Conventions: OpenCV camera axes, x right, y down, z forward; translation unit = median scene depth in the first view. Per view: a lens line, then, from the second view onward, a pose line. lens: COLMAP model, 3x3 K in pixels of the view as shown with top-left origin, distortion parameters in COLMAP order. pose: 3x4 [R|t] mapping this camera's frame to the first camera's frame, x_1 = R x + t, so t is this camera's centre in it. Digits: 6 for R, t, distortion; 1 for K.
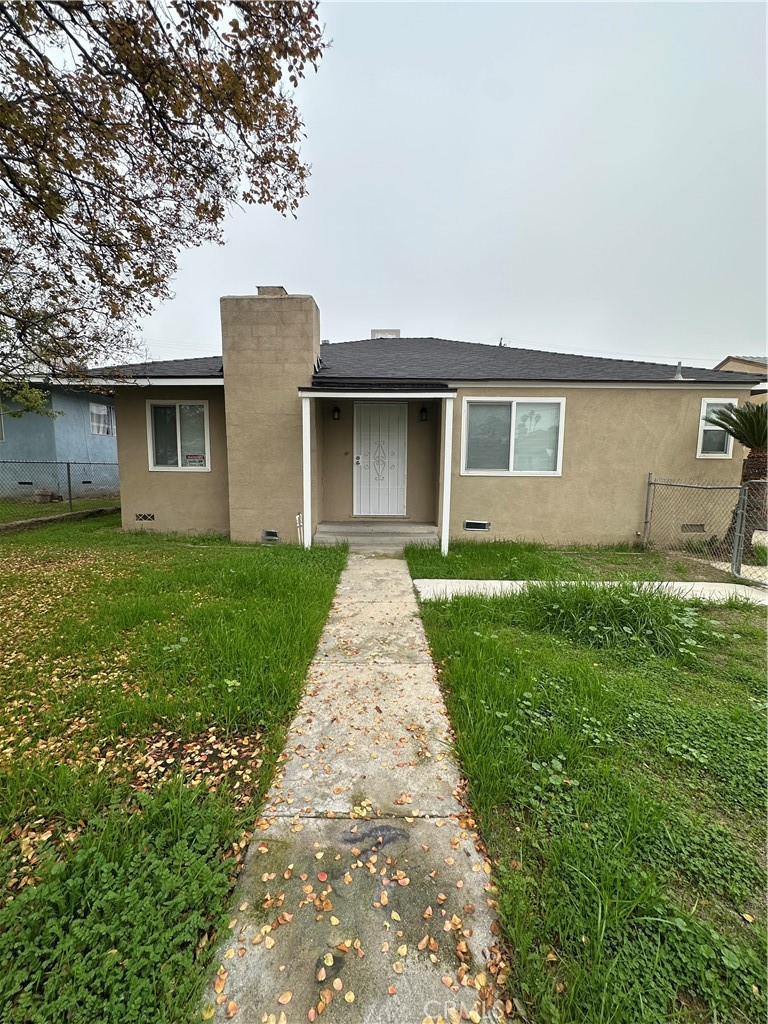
lens RADIAL K [[407.4, 0, 384.0], [0, 407.4, 512.0], [0, 0, 1]] dist [-0.000911, 0.000317]
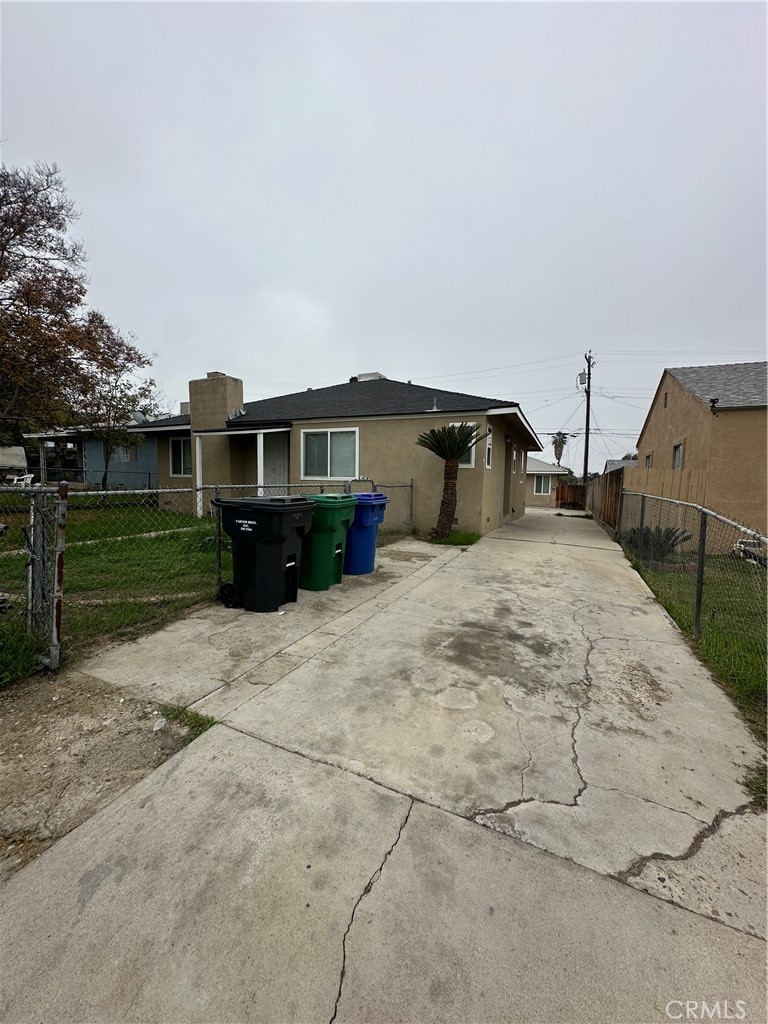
lens RADIAL K [[407.4, 0, 384.0], [0, 407.4, 512.0], [0, 0, 1]] dist [-0.000911, 0.000317]
pose [[0.921518, 0.033831, -0.386859, 1.101532], [-0.043388, 0.998930, -0.015995, 0.044668], [0.385904, 0.031525, 0.922000, -0.310577]]
